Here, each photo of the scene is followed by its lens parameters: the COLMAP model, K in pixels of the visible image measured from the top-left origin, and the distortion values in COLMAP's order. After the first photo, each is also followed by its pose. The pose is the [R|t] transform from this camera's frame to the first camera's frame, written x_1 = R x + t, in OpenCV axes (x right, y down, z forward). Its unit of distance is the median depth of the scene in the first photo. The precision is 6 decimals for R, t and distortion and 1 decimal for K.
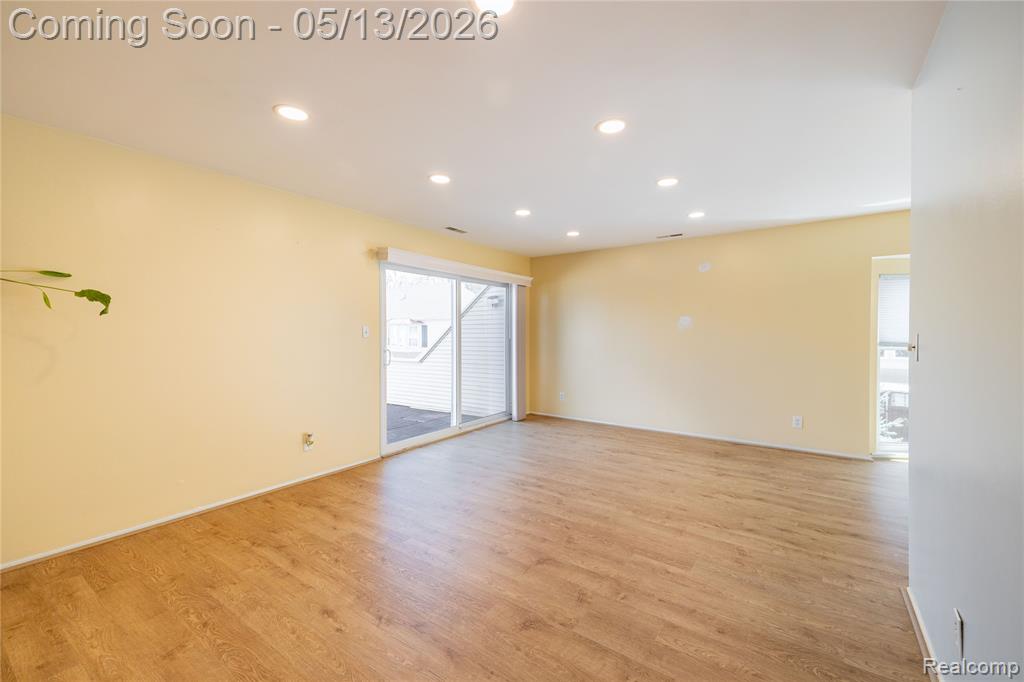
lens RADIAL K [[422.6, 0, 511.5], [0, 422.6, 337.9], [0, 0, 1]] dist [0.060405, -0.022277]
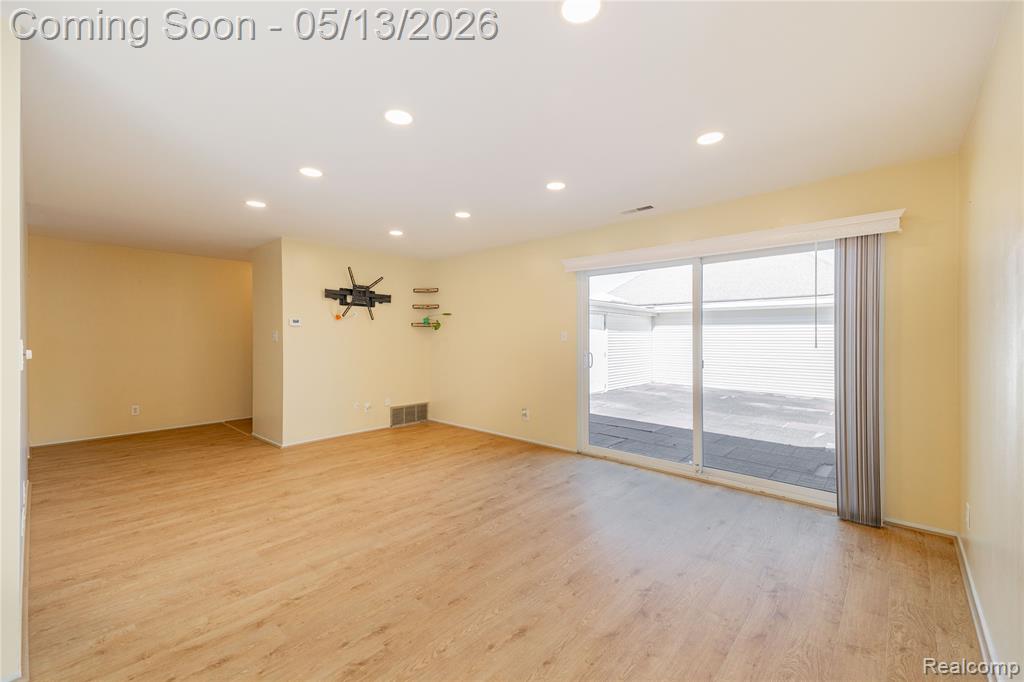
lens RADIAL K [[415.3, 0, 513.3], [0, 415.3, 337.9], [0, 0, 1]] dist [0.060561, -0.022118]
pose [[-0.117190, 0.003801, -0.993102, 0.978306], [-0.011451, 0.999921, 0.005179, -0.017493], [0.993044, 0.011979, -0.117137, 1.222010]]
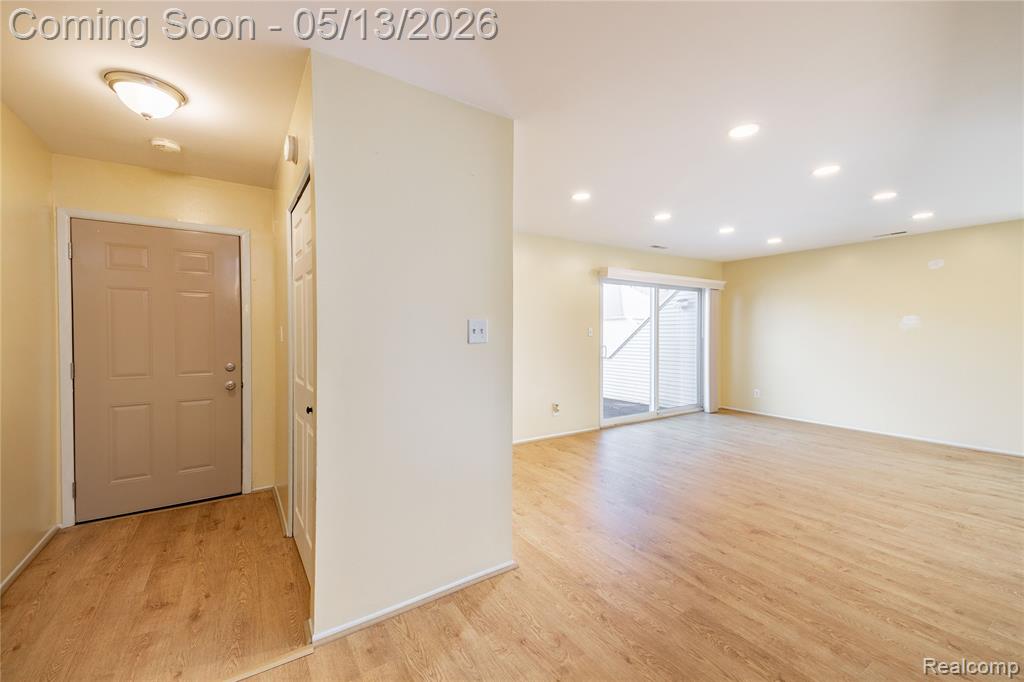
lens RADIAL K [[415.3, 0, 513.3], [0, 415.3, 337.9], [0, 0, 1]] dist [0.060561, -0.022118]
pose [[0.931158, 0.005191, -0.364578, -0.114319], [-0.004620, 0.999986, 0.002439, 0.002754], [0.364586, -0.000586, 0.931170, -0.362194]]
